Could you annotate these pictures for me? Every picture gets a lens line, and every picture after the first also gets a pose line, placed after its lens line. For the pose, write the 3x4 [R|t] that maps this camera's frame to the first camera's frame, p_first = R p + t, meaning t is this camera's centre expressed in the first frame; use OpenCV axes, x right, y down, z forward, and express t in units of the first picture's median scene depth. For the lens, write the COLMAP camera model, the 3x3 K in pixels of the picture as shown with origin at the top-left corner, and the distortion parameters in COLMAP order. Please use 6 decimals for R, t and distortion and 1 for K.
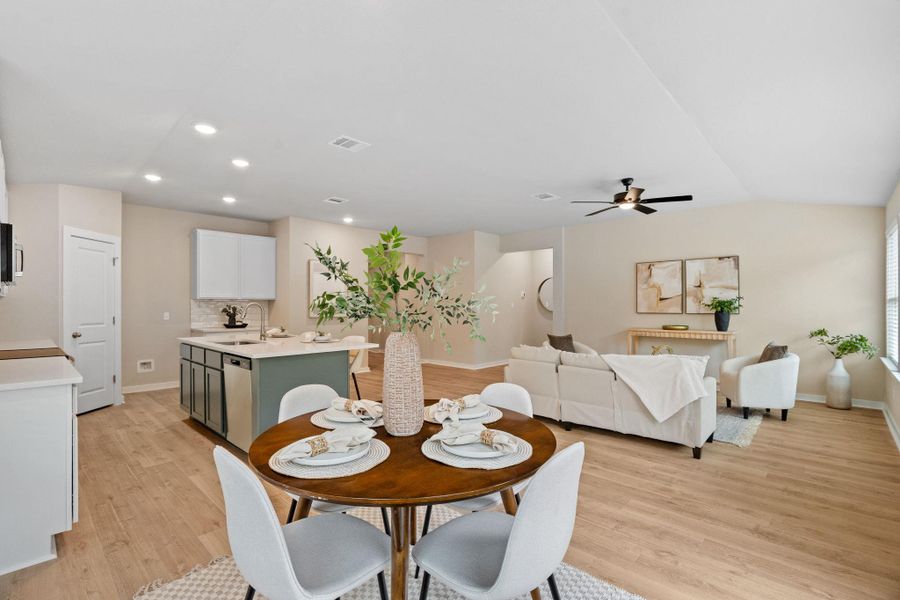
lens RADIAL K [[419.9, 0, 450.0], [0, 419.9, 300.0], [0, 0, 1]] dist [0.001009, 0.000226]
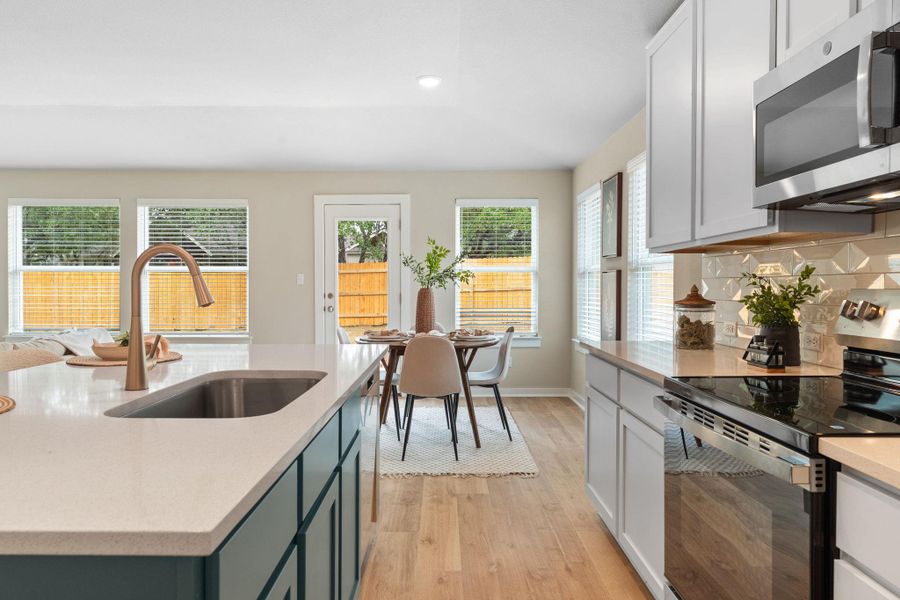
lens RADIAL K [[419.9, 0, 450.0], [0, 419.9, 300.0], [0, 0, 1]] dist [0.001009, 0.000226]
pose [[-0.657823, -0.025193, 0.752752, -1.138624], [-0.009822, 0.999642, 0.024873, 0.044782], [-0.753109, 0.008968, -0.657835, 1.523639]]
